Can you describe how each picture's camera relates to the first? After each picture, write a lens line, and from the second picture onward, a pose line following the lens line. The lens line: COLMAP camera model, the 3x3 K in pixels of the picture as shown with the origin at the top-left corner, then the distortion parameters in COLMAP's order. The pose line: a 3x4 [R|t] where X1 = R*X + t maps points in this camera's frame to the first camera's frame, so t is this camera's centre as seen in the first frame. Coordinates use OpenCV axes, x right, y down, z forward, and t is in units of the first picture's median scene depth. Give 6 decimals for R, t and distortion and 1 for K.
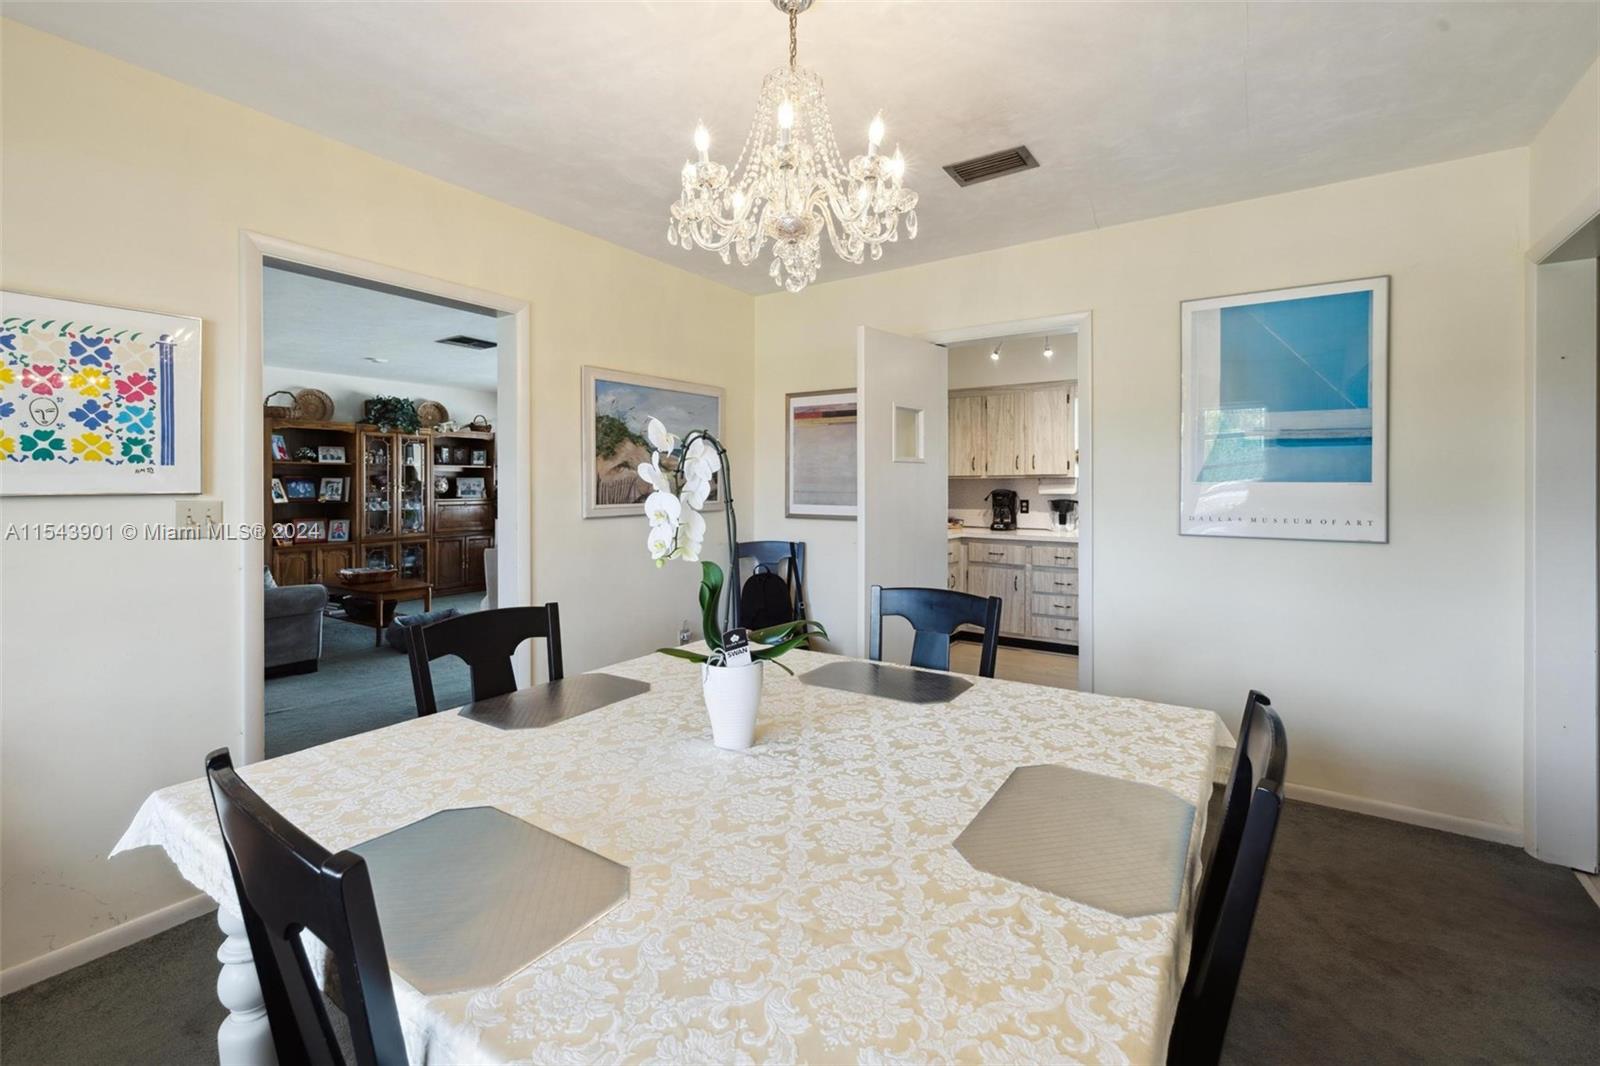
lens RADIAL K [[691.3, 0, 790.6], [0, 691.3, 487.5], [0, 0, 1]] dist [-0.018422, -0.000044]
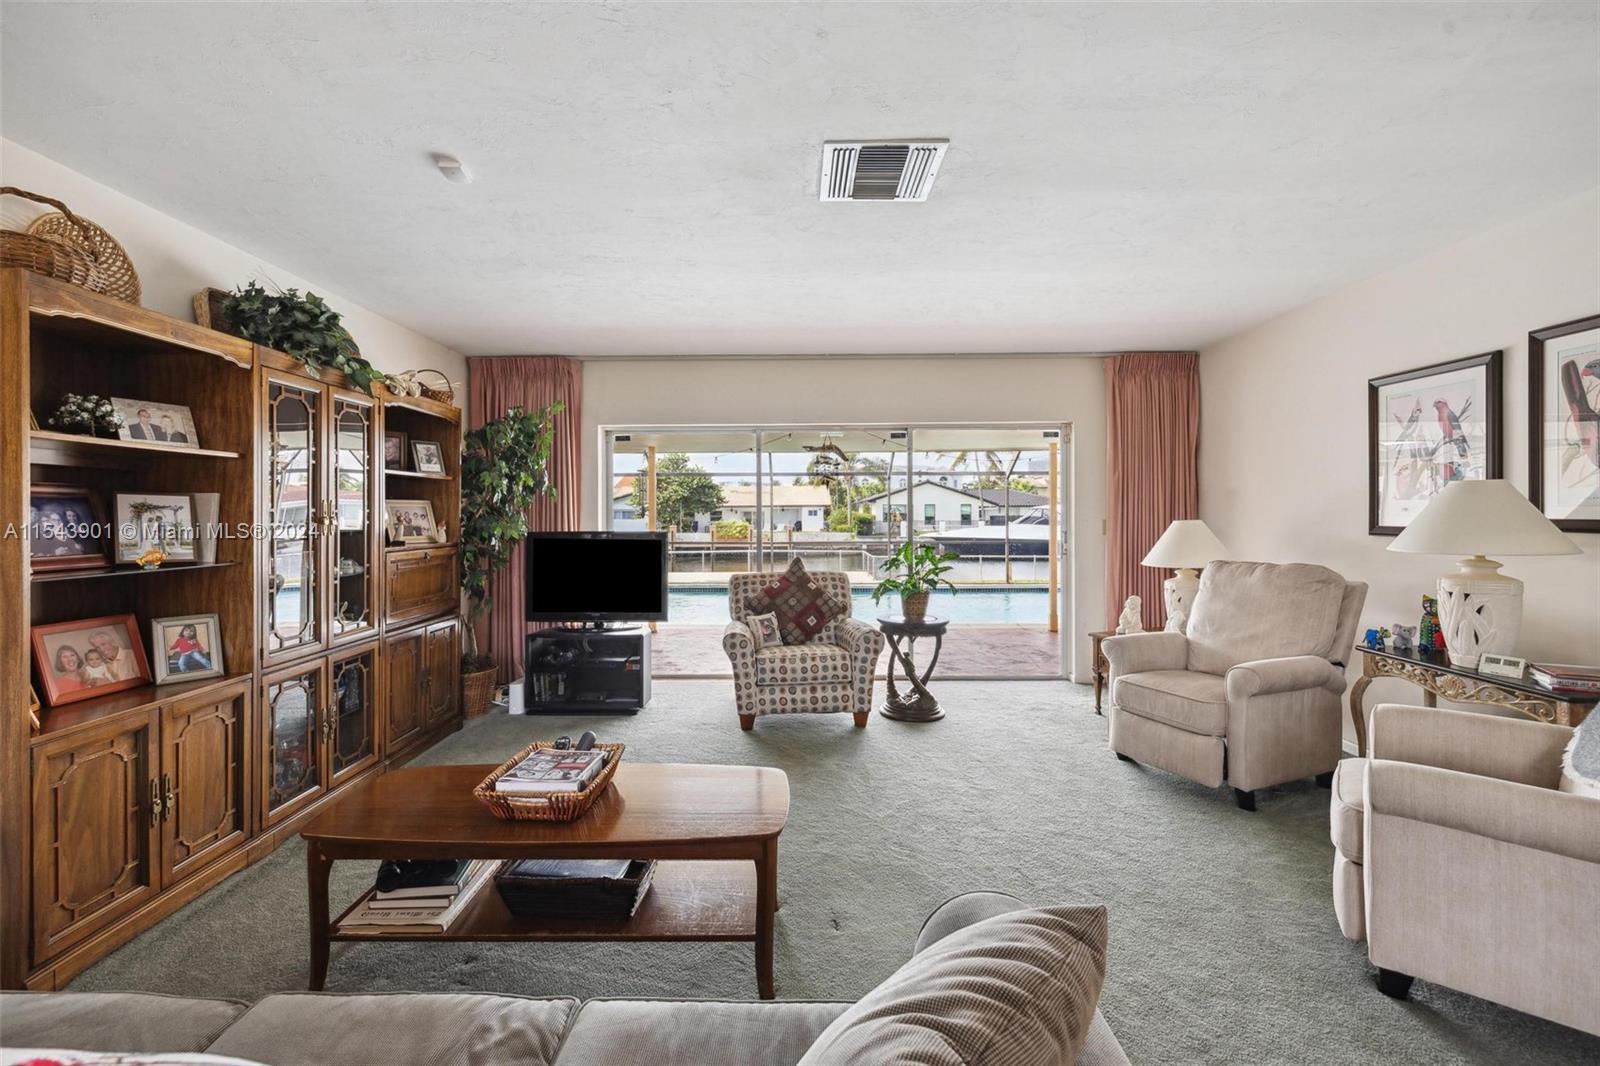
lens RADIAL K [[695.2, 0, 784.7], [0, 695.2, 520.1], [0, 0, 1]] dist [0.002472, 0.000213]
pose [[0.841591, -0.000794, 0.540115, -0.592828], [-0.001630, 0.999991, 0.004010, -0.003253], [-0.540113, -0.004255, 0.841582, 0.542000]]
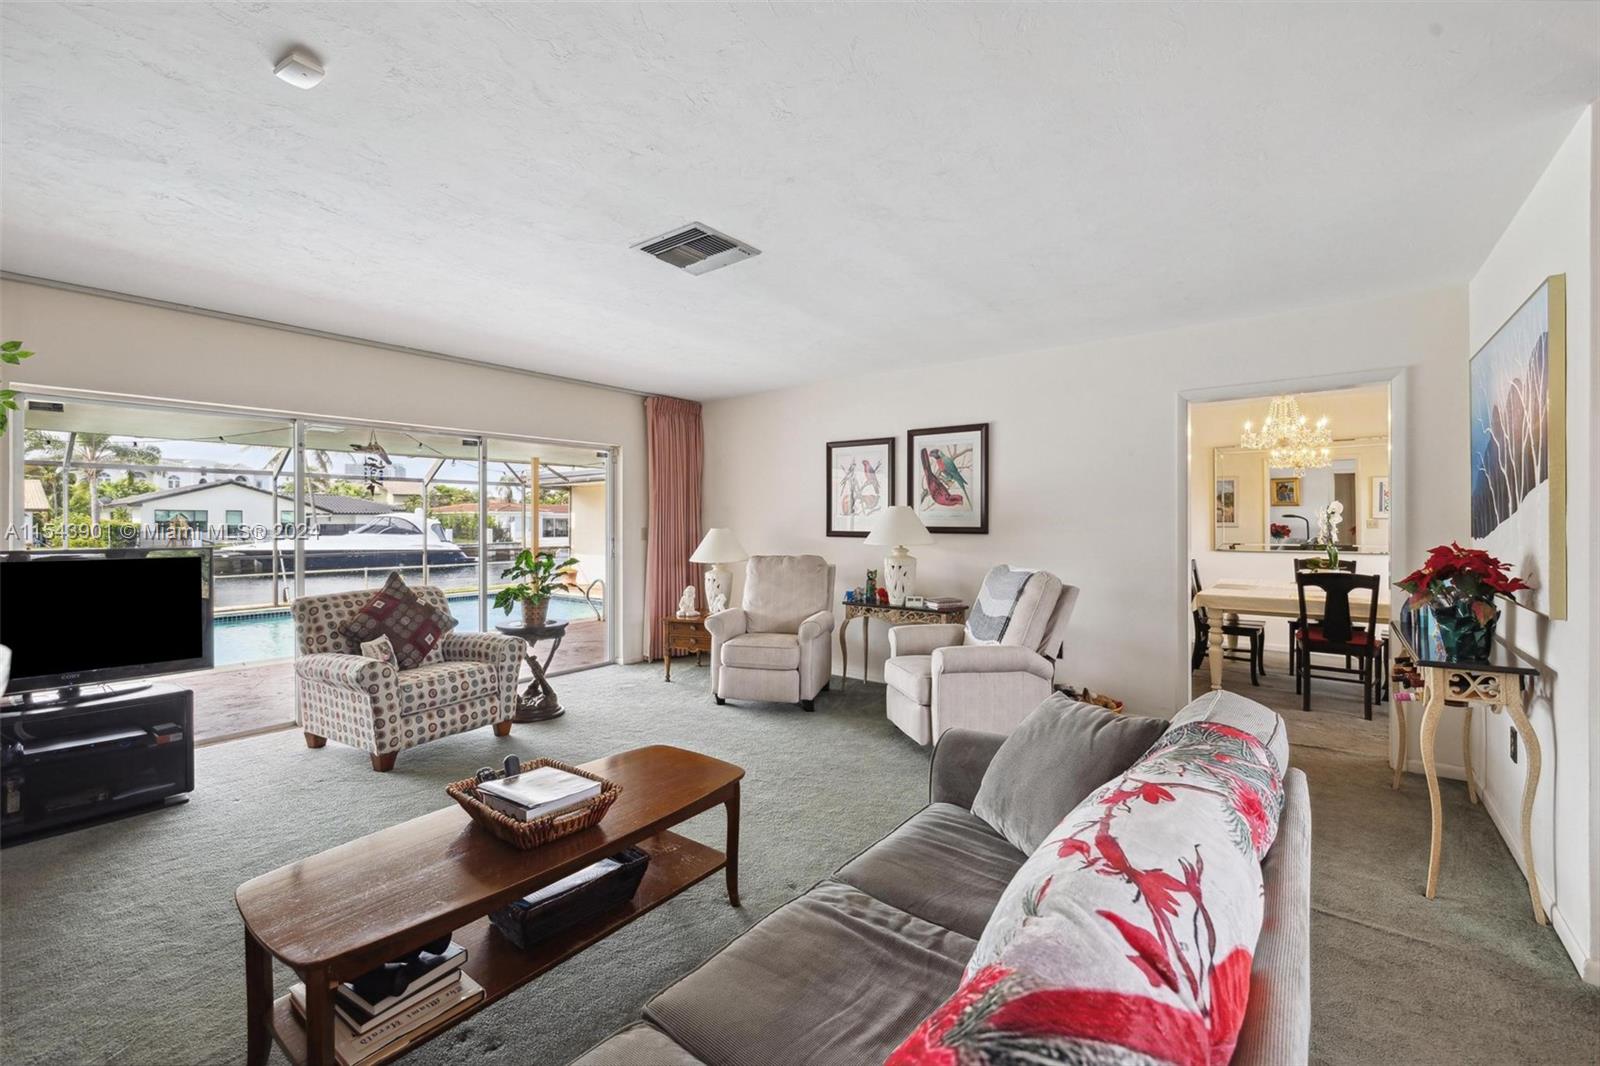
lens RADIAL K [[682.8, 0, 796.3], [0, 682.8, 525.2], [0, 0, 1]] dist [-0.000483, 0.000023]
pose [[0.071111, 0.001017, 0.997468, -0.779117], [0.001245, 0.999999, -0.001109, -0.003797], [-0.997468, 0.001321, 0.071110, 0.711645]]
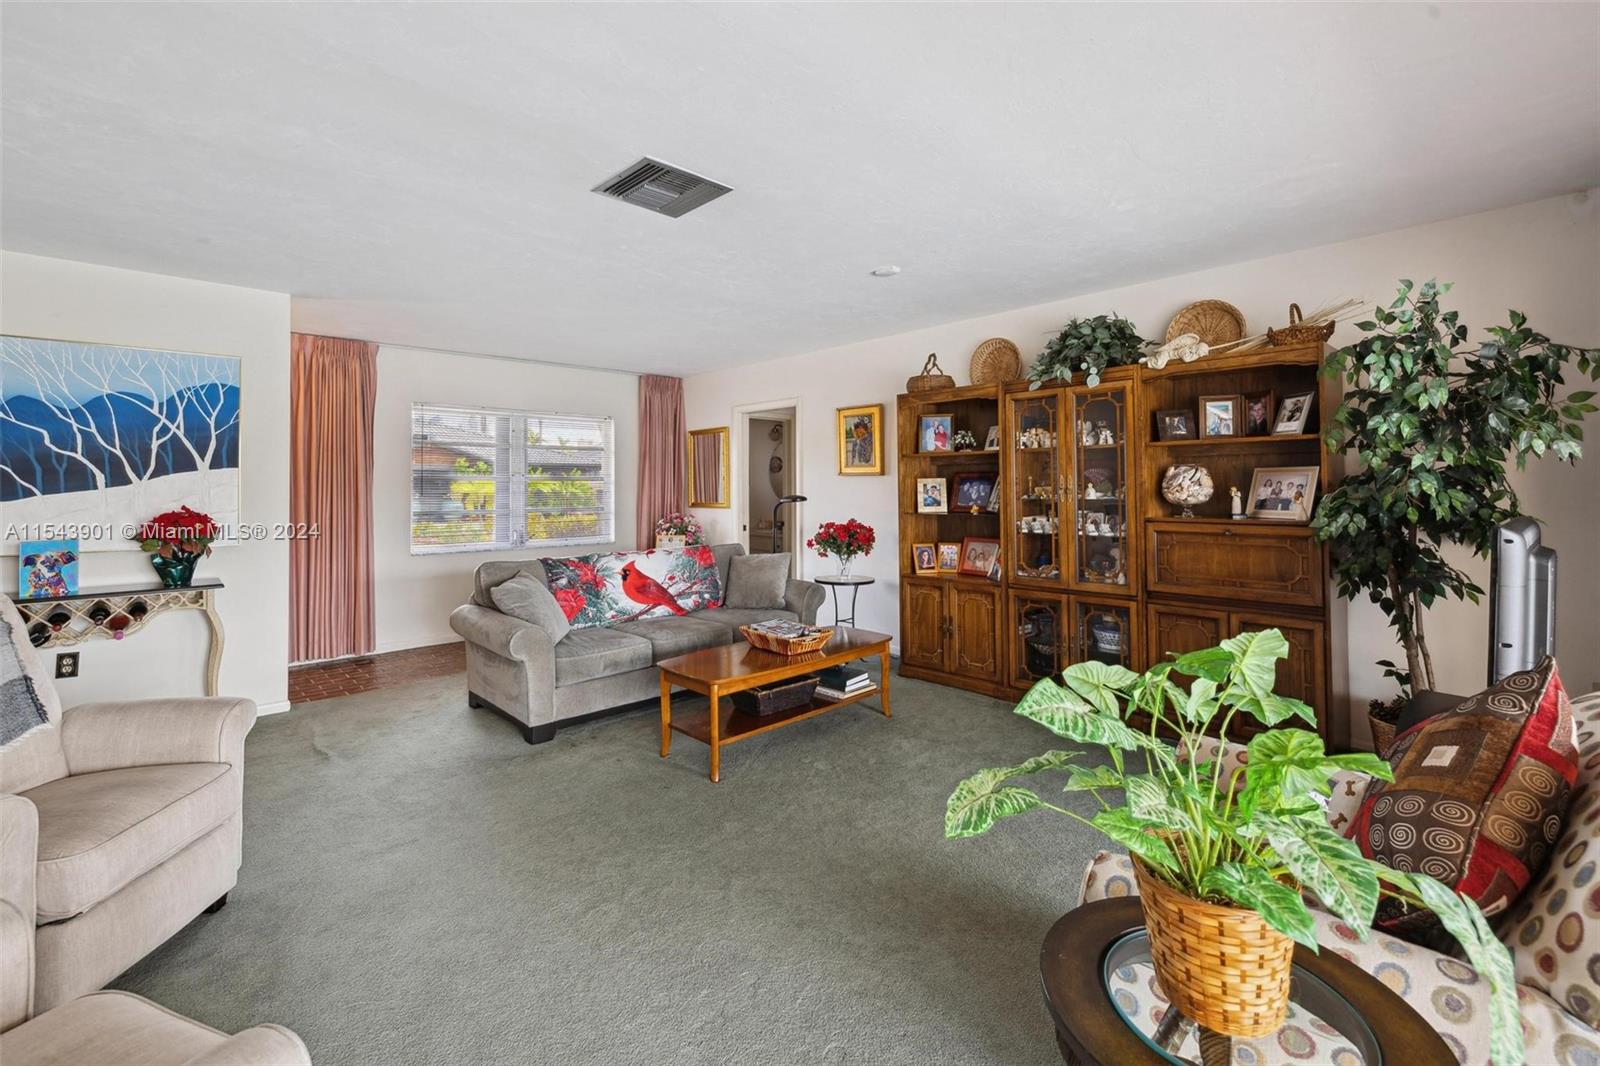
lens RADIAL K [[691.3, 0, 790.6], [0, 691.3, 487.5], [0, 0, 1]] dist [-0.018422, -0.000044]
pose [[-0.244301, 0.004346, -0.969690, -0.021925], [0.005954, 0.999978, 0.002982, -0.006028], [0.969681, -0.005045, -0.244322, 0.966097]]
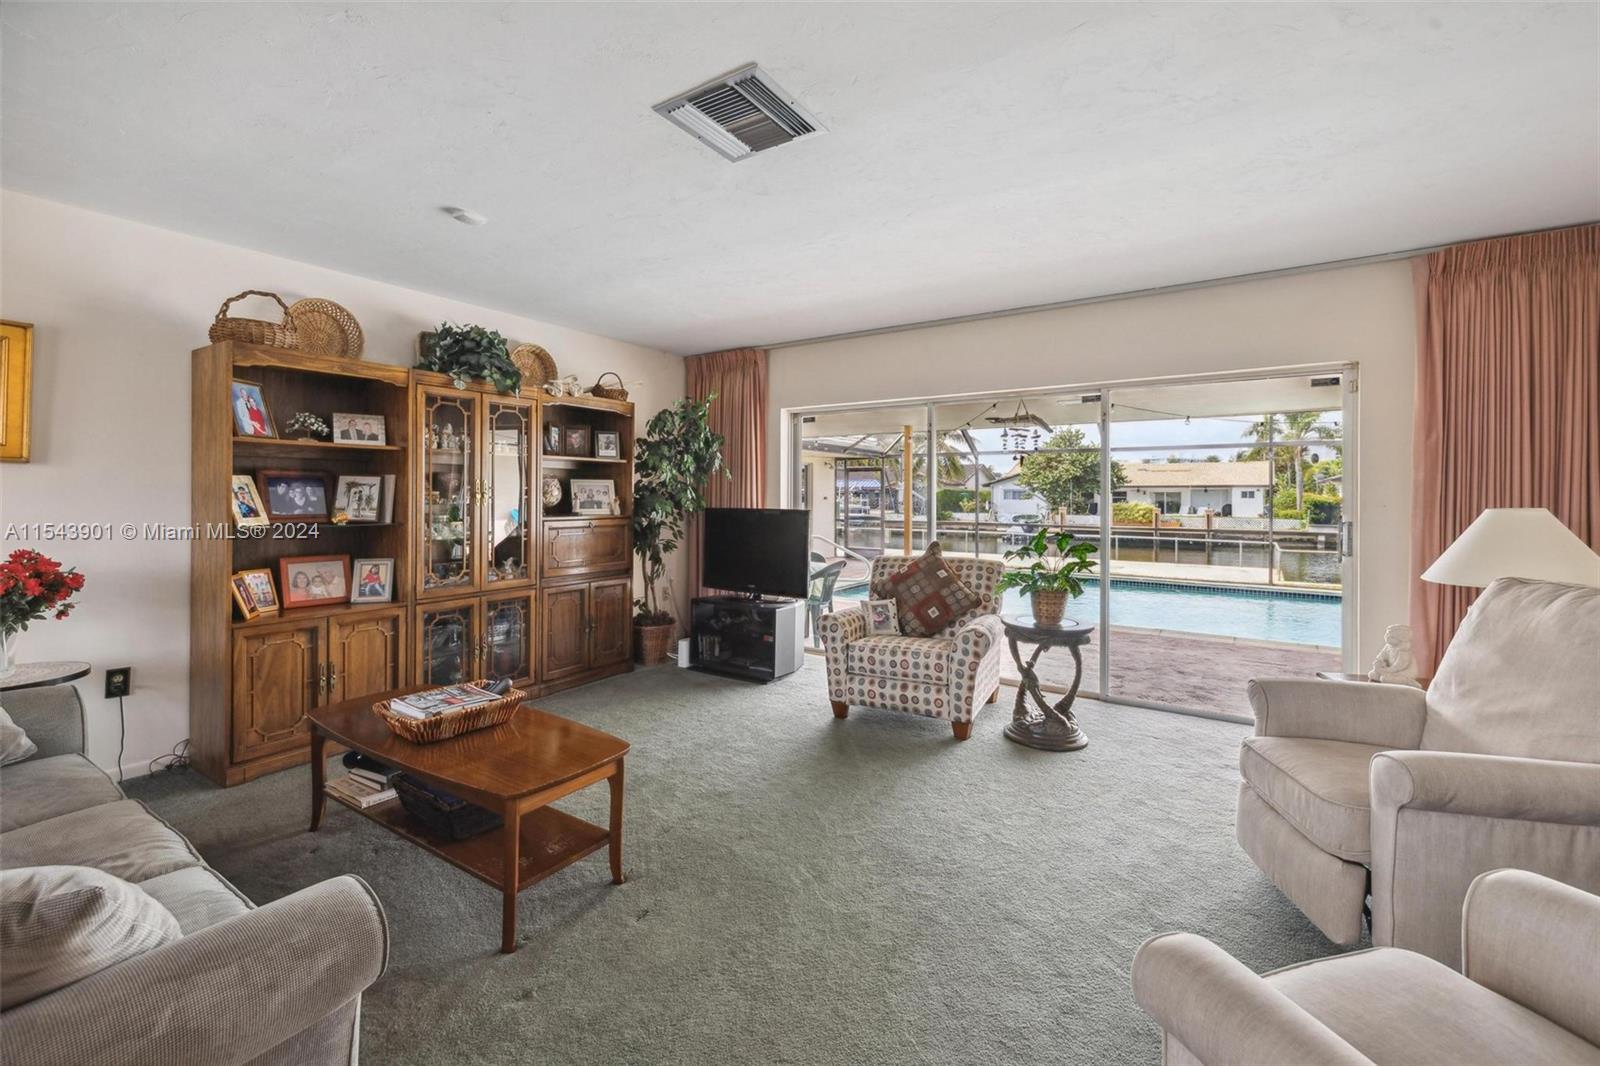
lens RADIAL K [[687.7, 0, 778.7], [0, 687.7, 499.4], [0, 0, 1]] dist [0.000116, 0.000202]
pose [[0.999788, 0.012166, -0.016590, -0.350189], [-0.012047, 0.999901, 0.007260, -0.004121], [0.016677, -0.007058, 0.999836, 0.496418]]
